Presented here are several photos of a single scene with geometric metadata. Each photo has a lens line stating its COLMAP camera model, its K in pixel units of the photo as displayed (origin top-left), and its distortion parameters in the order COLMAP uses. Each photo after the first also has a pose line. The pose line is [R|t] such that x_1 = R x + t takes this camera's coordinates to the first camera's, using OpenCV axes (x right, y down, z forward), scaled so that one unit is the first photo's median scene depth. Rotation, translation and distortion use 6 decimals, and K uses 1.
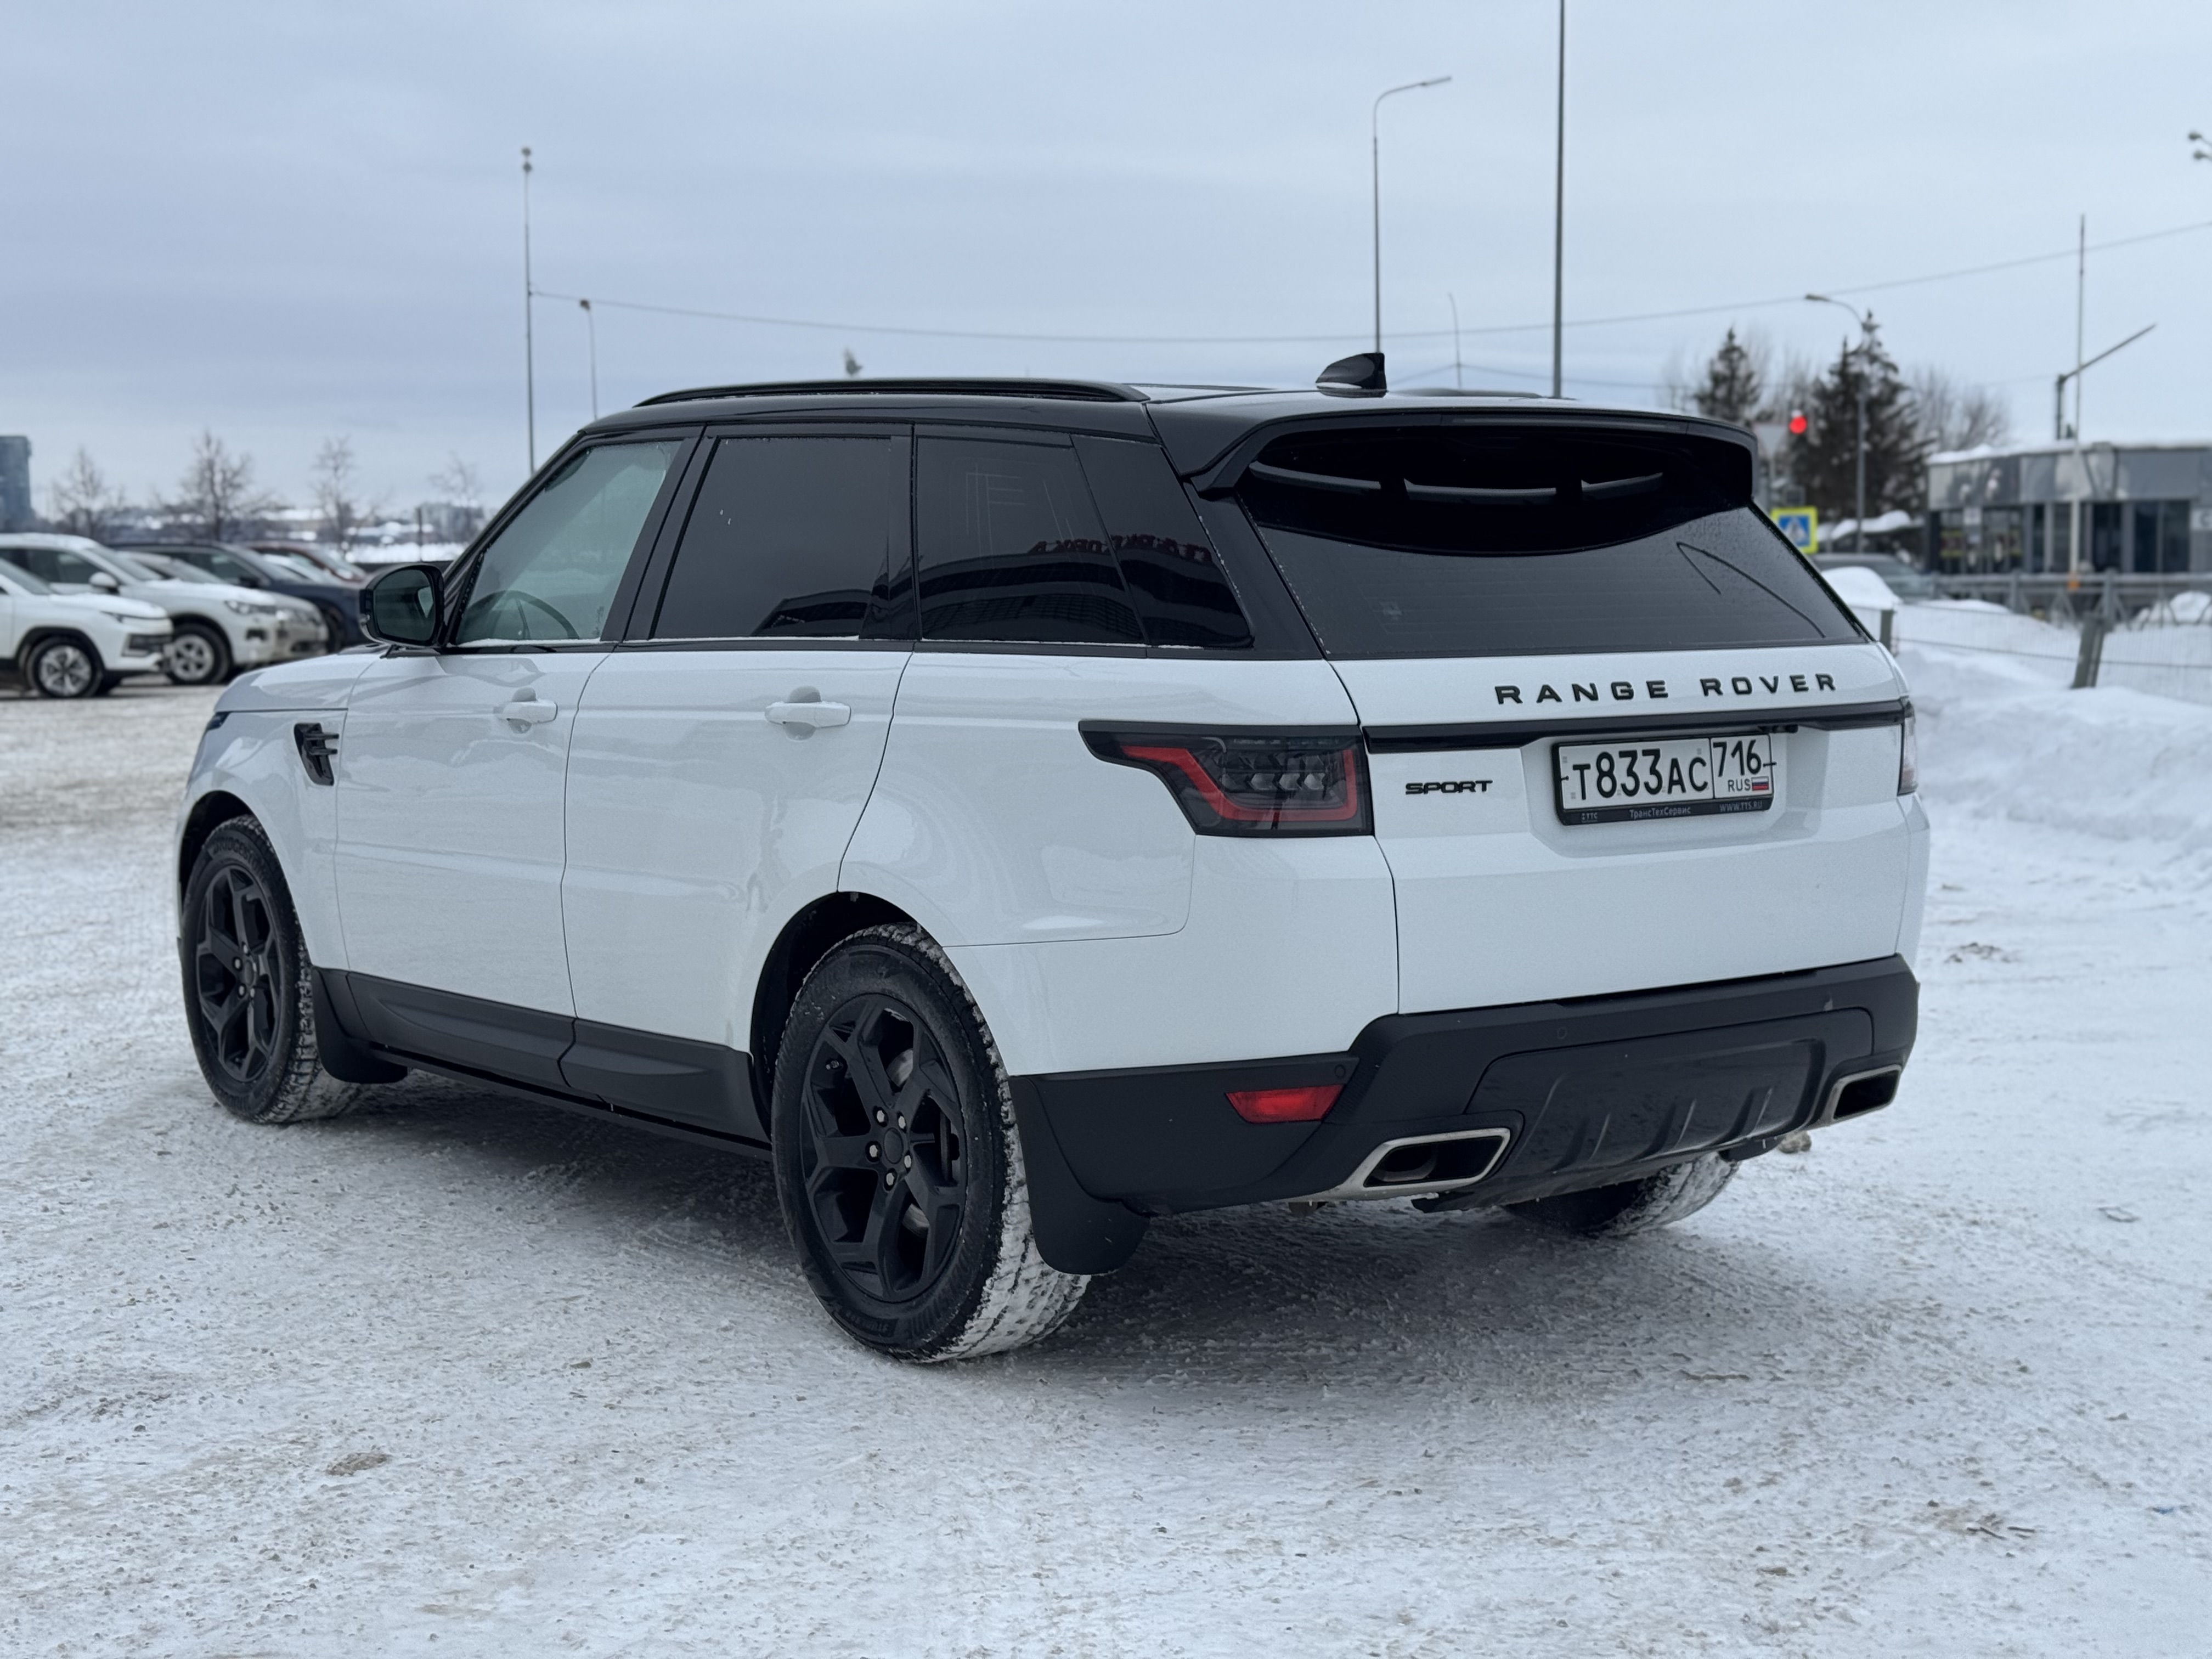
lens RADIAL K [[3077.9, 0, 1103.3], [0, 3077.9, 824.5], [0, 0, 1]] dist [0.127155, 0.000000]
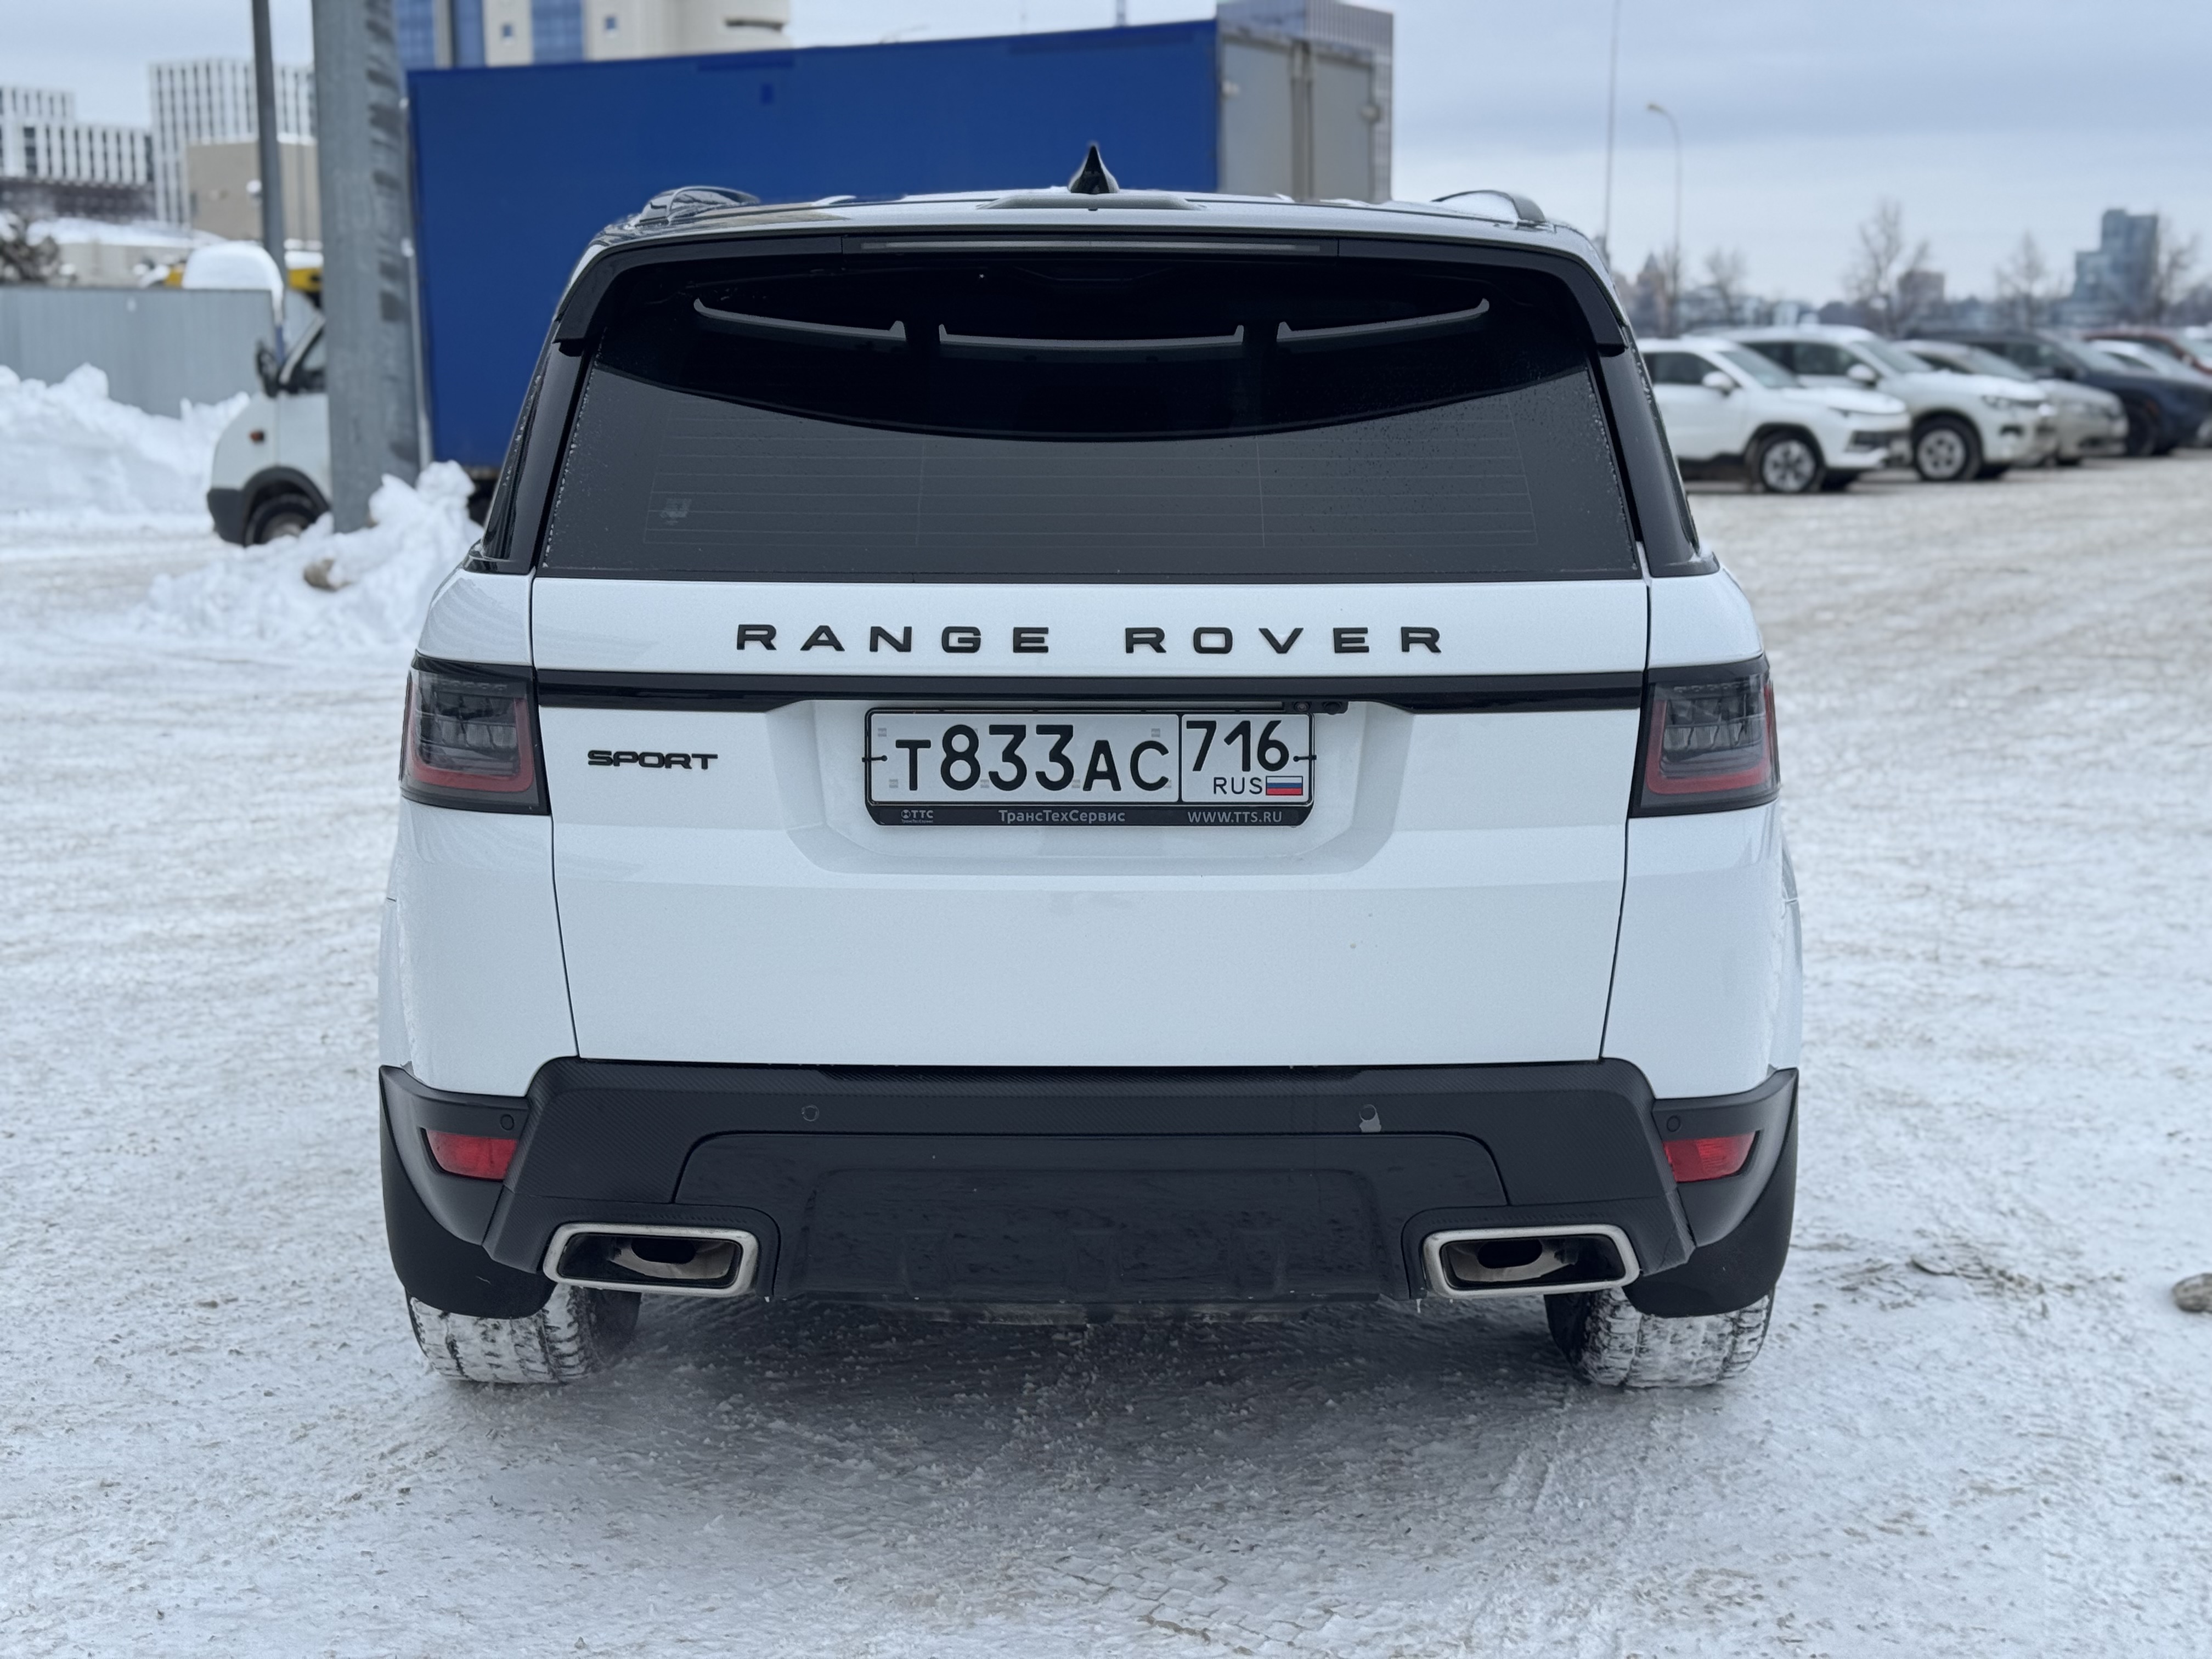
lens RADIAL K [[3077.9, 0, 1102.6], [0, 3077.9, 834.6], [0, 0, 1]] dist [0.127155, 0.000000]
pose [[0.800509, 0.099707, -0.590969, 0.587545], [-0.056967, 0.994258, 0.090583, -0.062100], [0.596607, -0.038847, 0.801593, 0.445089]]
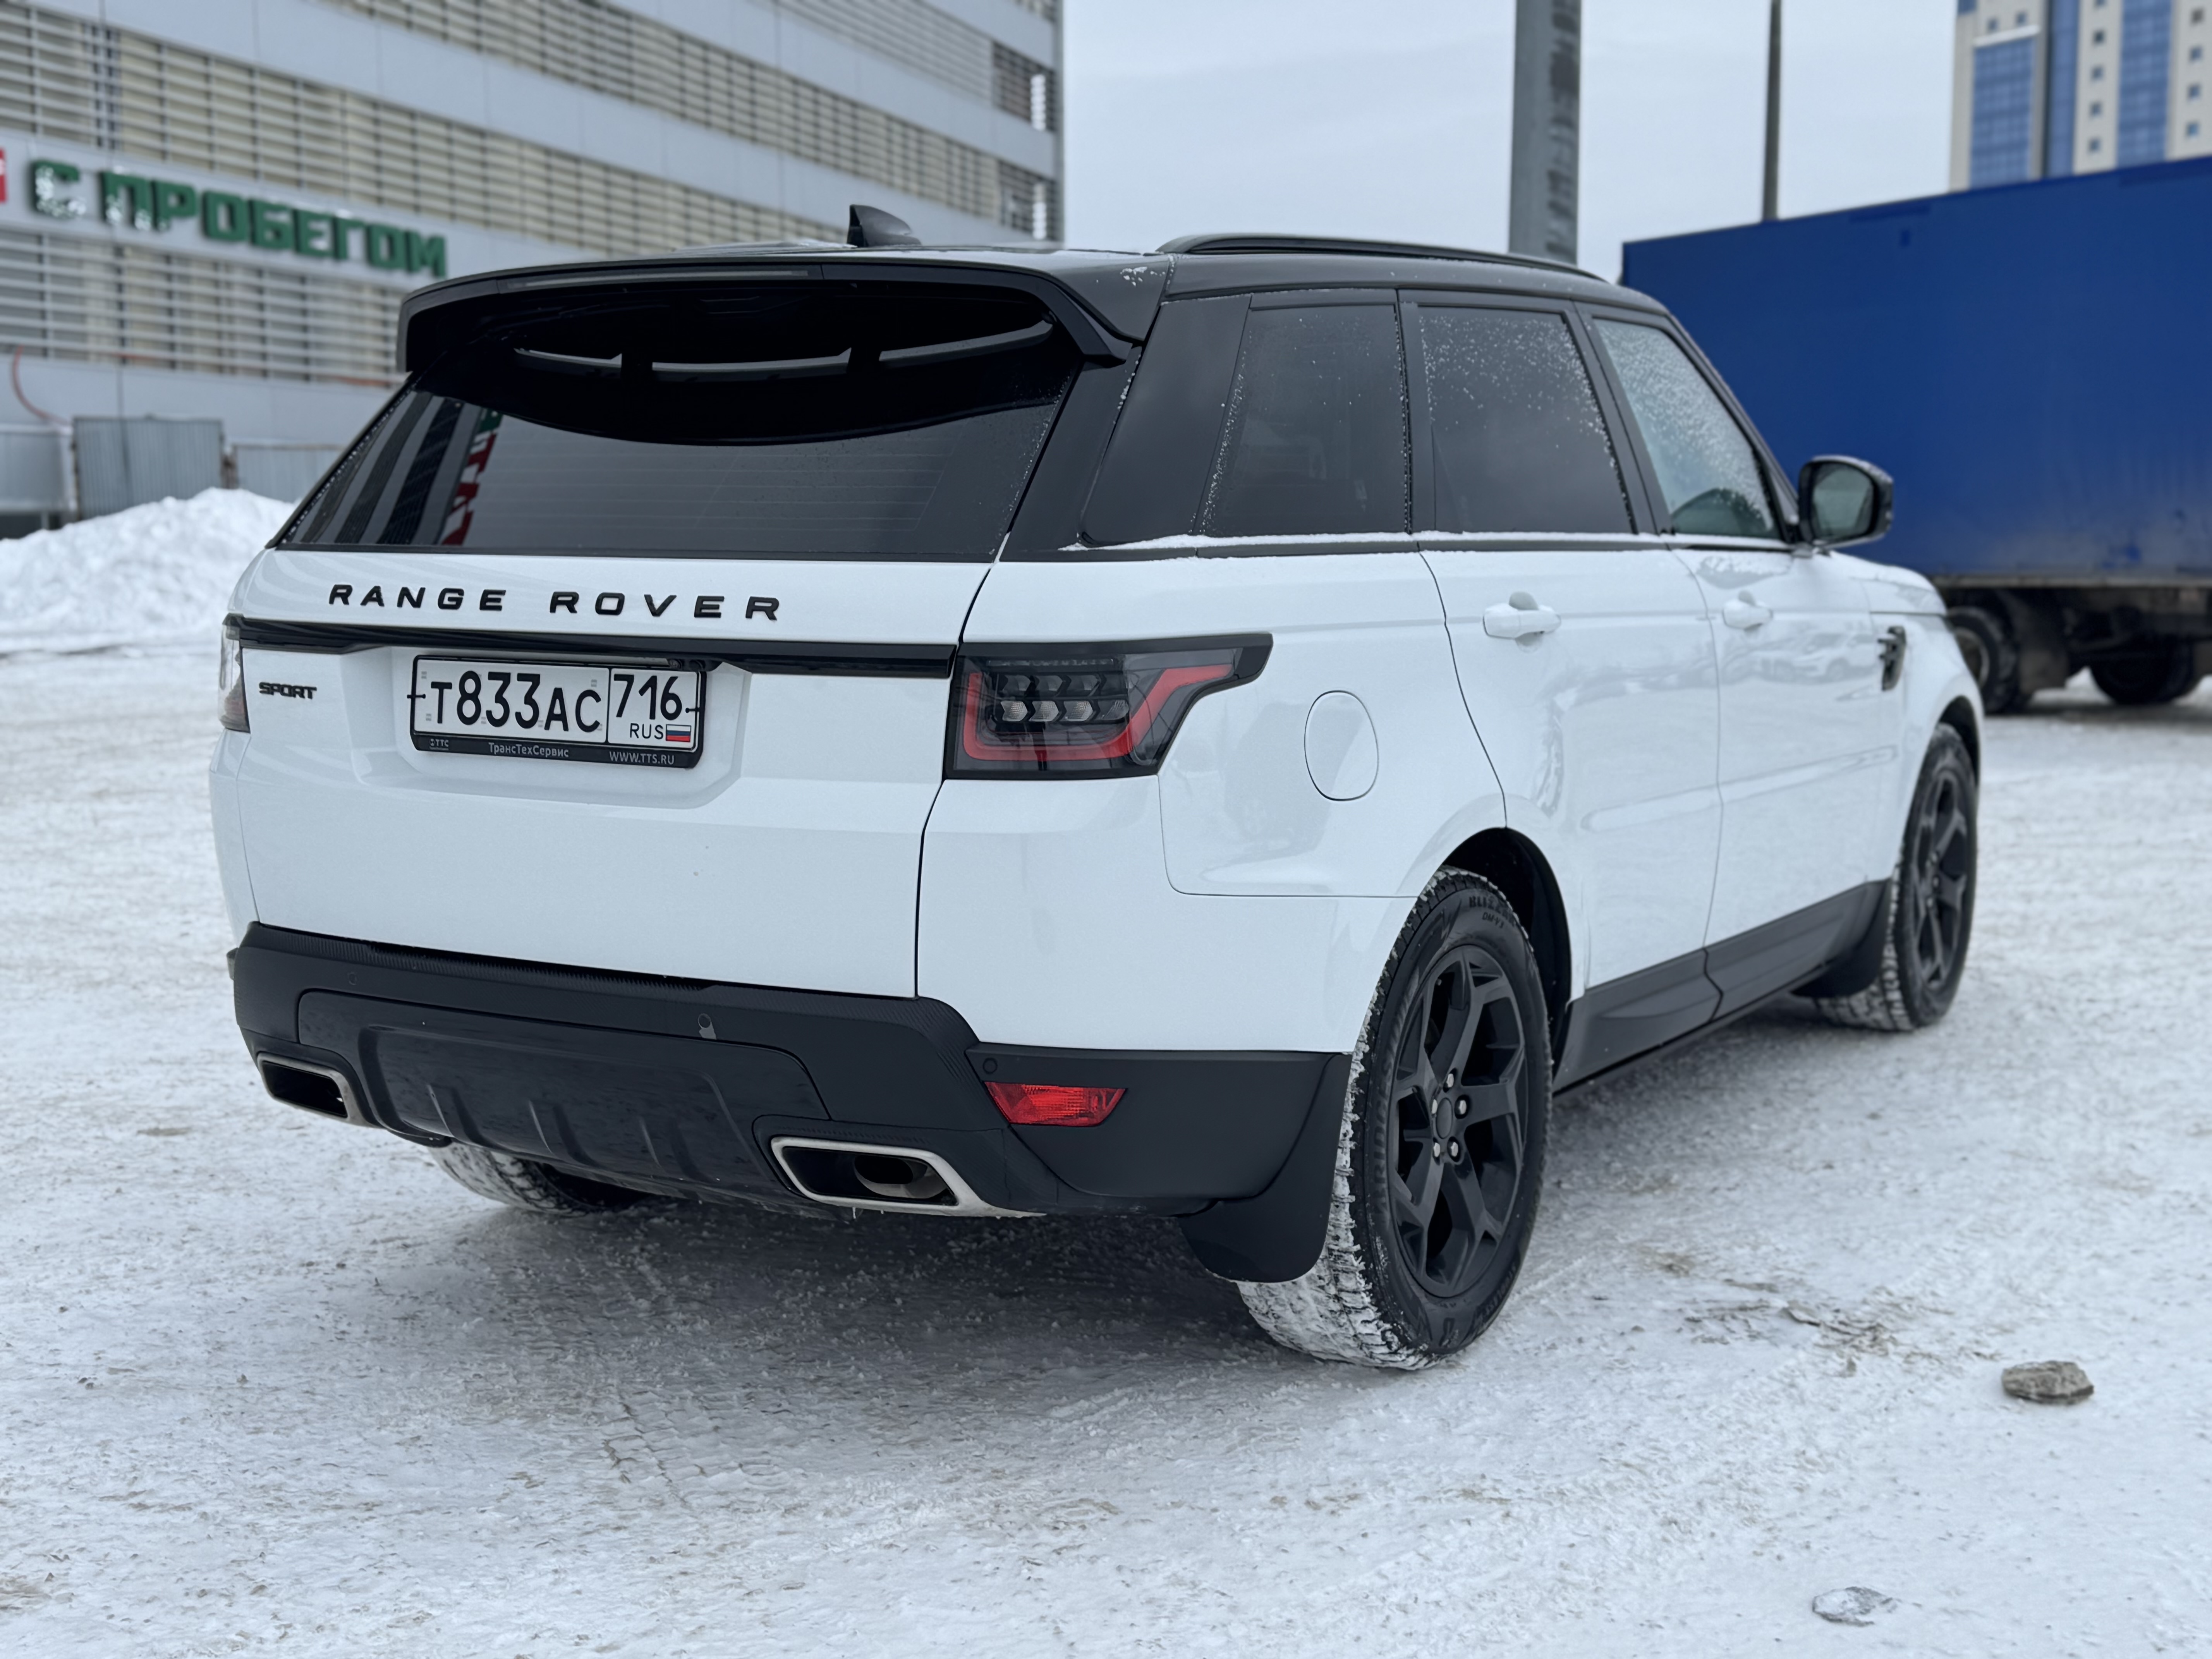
lens RADIAL K [[2610.9, 0, 1097.2], [0, 2610.9, 838.9], [0, 0, 1]] dist [0.106169, 0.000000]
pose [[0.374091, 0.123571, -0.919123, 0.874892], [-0.079524, 0.991707, 0.100962, -0.062703], [0.923976, 0.035324, 0.380815, 0.861114]]
